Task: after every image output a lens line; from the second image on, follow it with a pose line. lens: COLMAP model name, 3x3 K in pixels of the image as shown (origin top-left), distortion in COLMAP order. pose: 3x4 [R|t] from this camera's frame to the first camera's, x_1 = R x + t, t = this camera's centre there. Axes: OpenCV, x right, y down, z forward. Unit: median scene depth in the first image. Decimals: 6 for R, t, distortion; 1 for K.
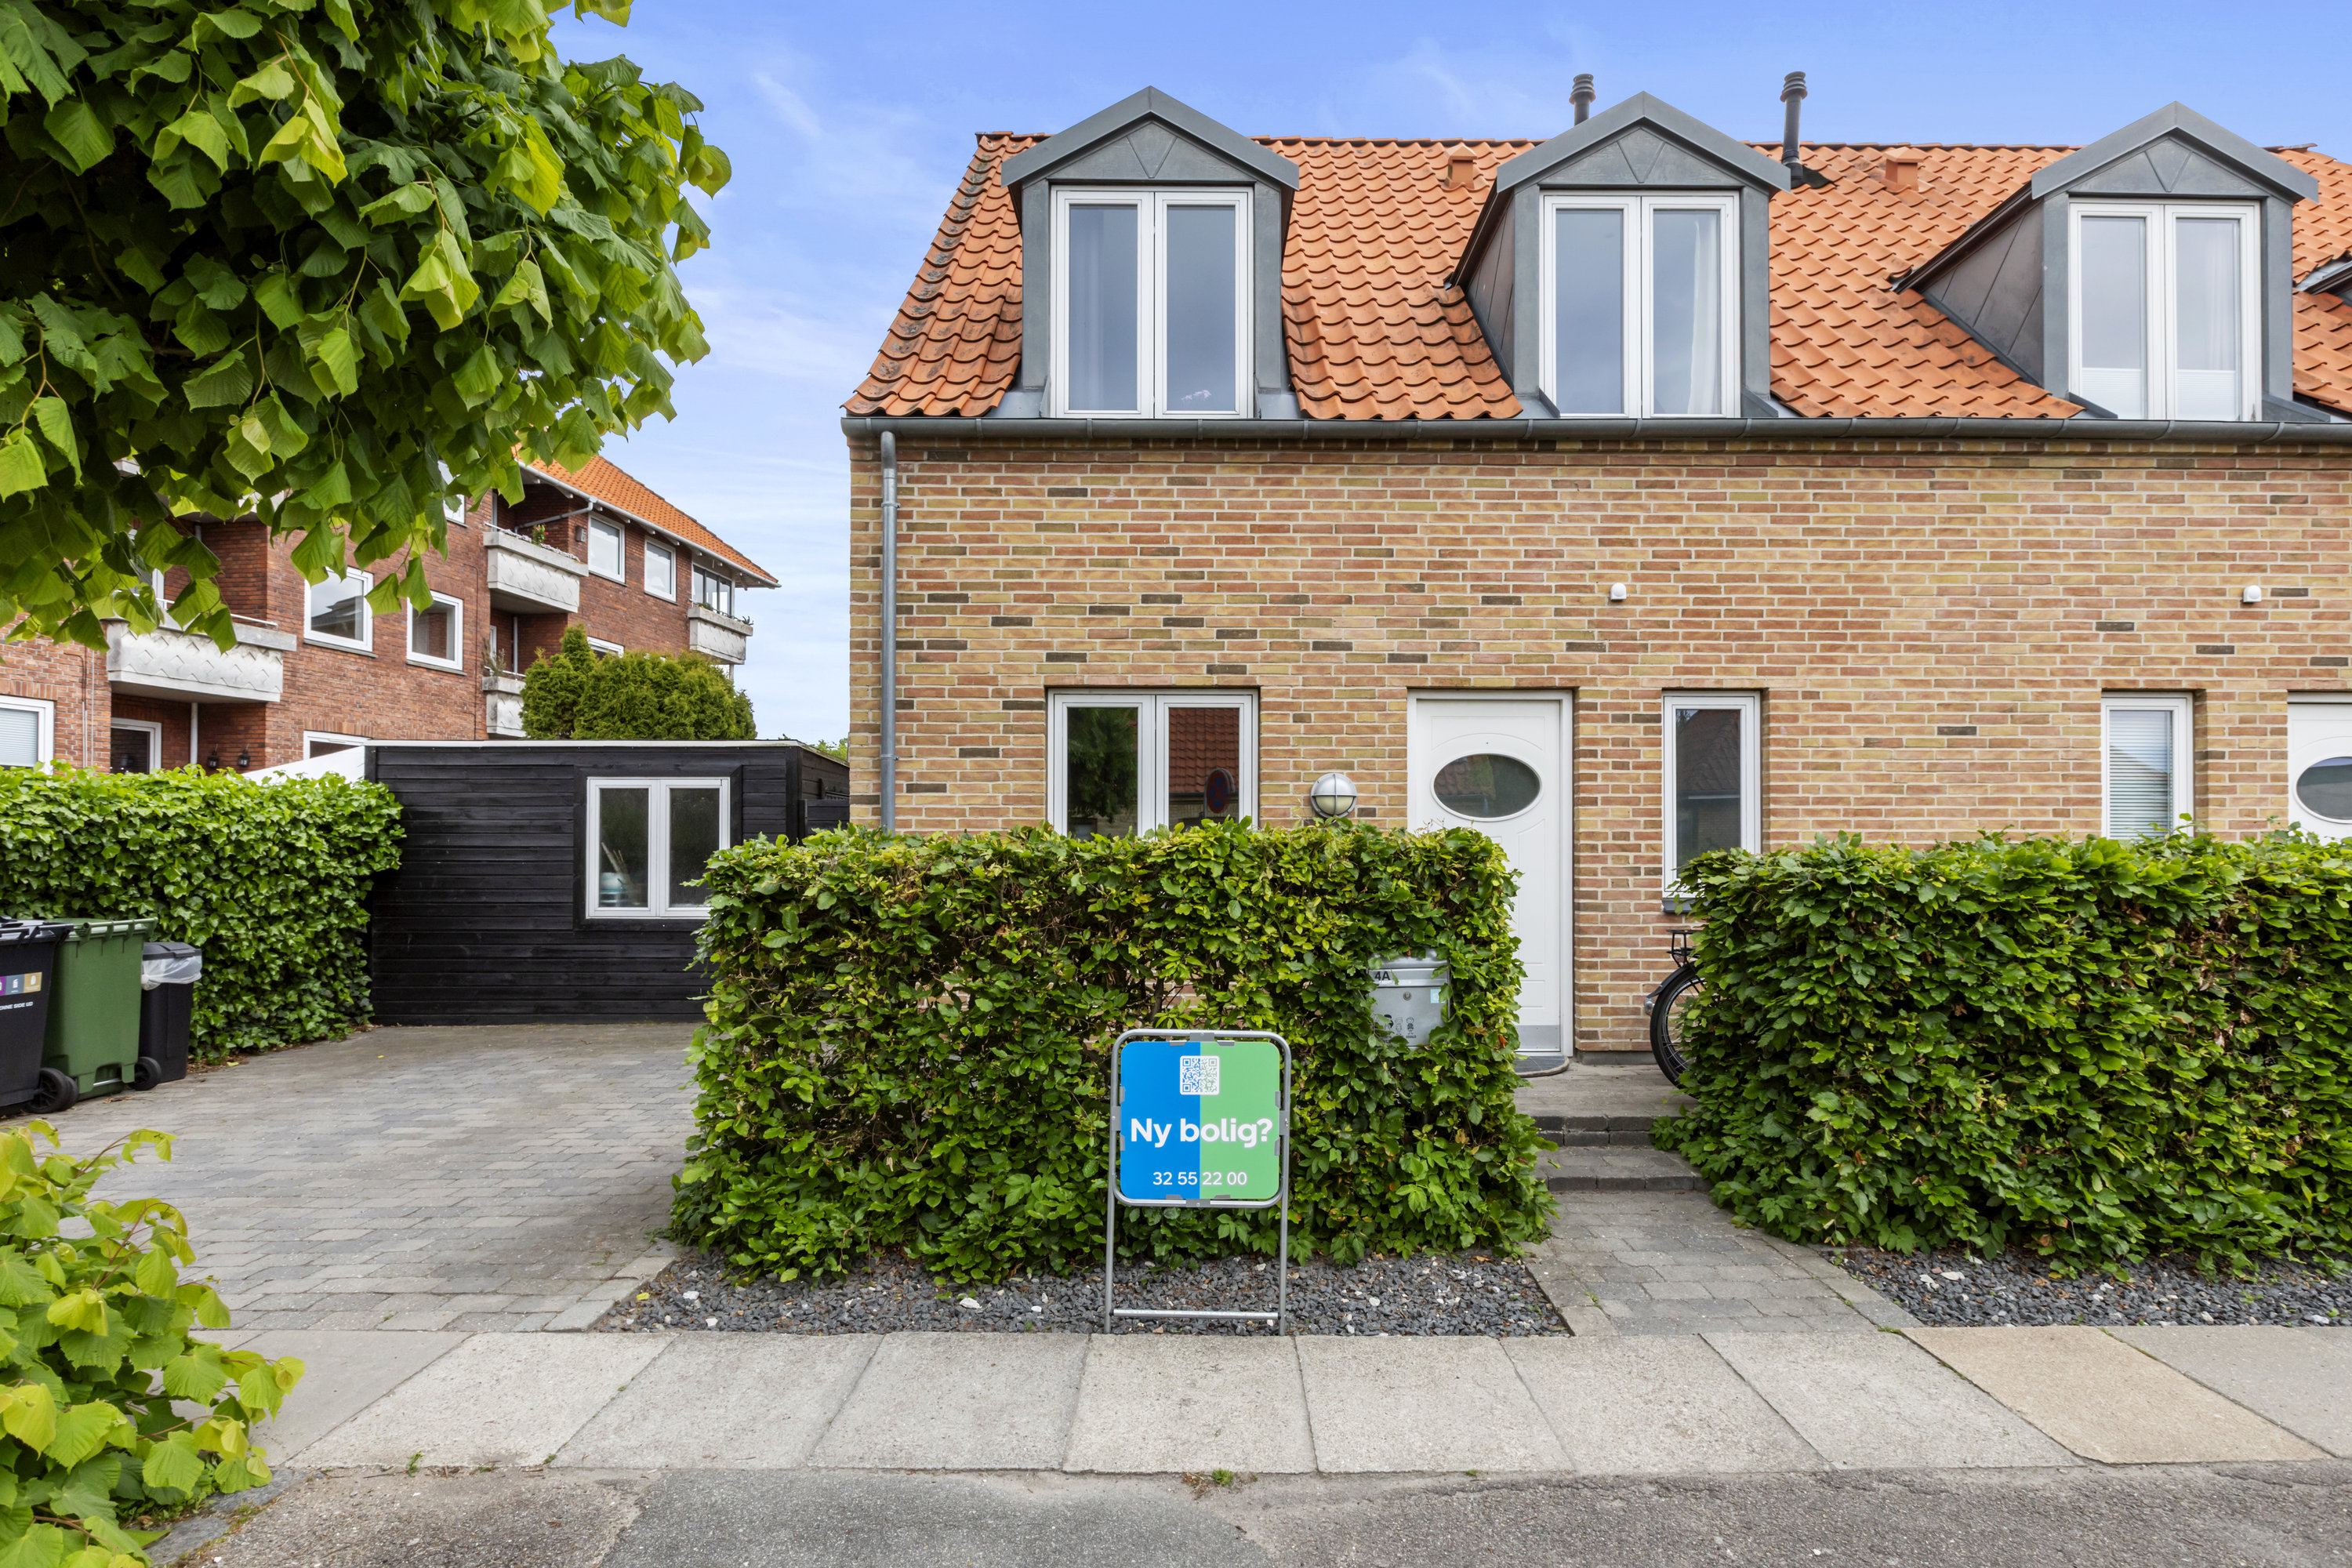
lens RADIAL K [[1158.4, 0, 1186.3], [0, 1158.4, 855.3], [0, 0, 1]] dist [0.011133, 0.000045]
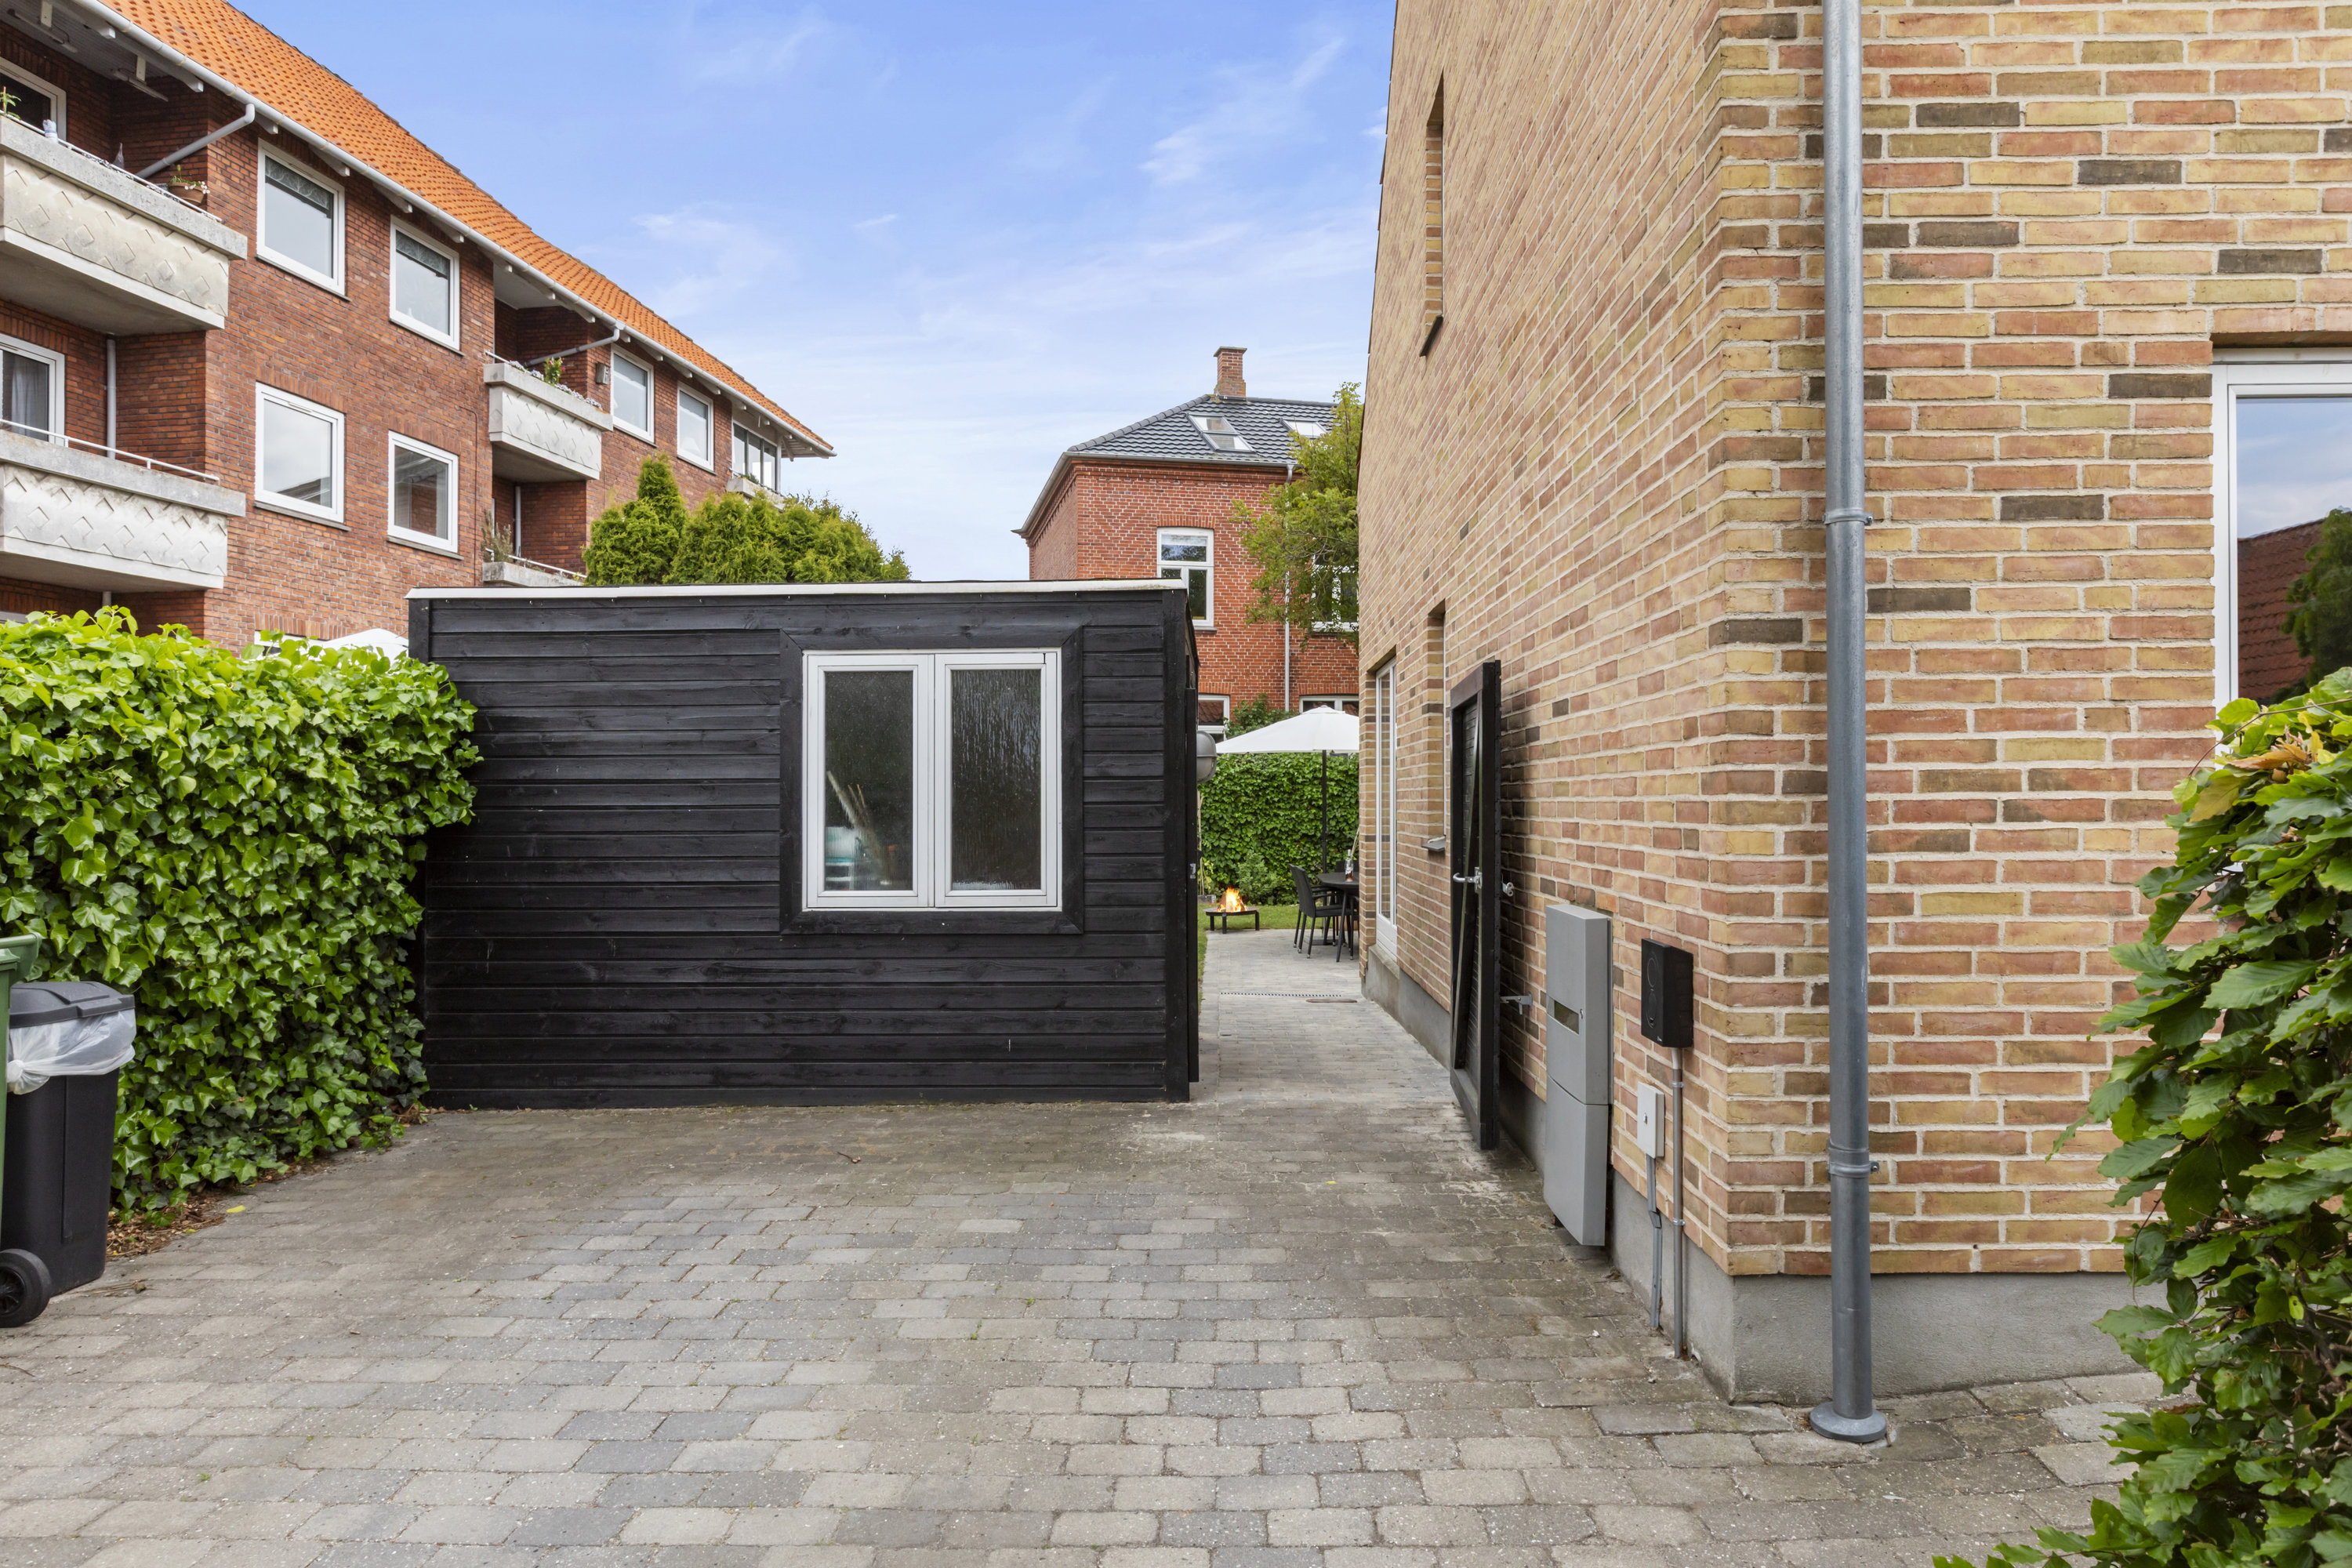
lens RADIAL K [[1363.8, 0, 1168.6], [0, 1363.8, 798.4], [0, 0, 1]] dist [-0.001334, 0.001583]
pose [[0.999141, -0.008208, -0.040622, -0.350049], [0.007989, 0.999953, -0.005544, 0.007147], [0.040665, 0.005214, 0.999159, 0.405094]]
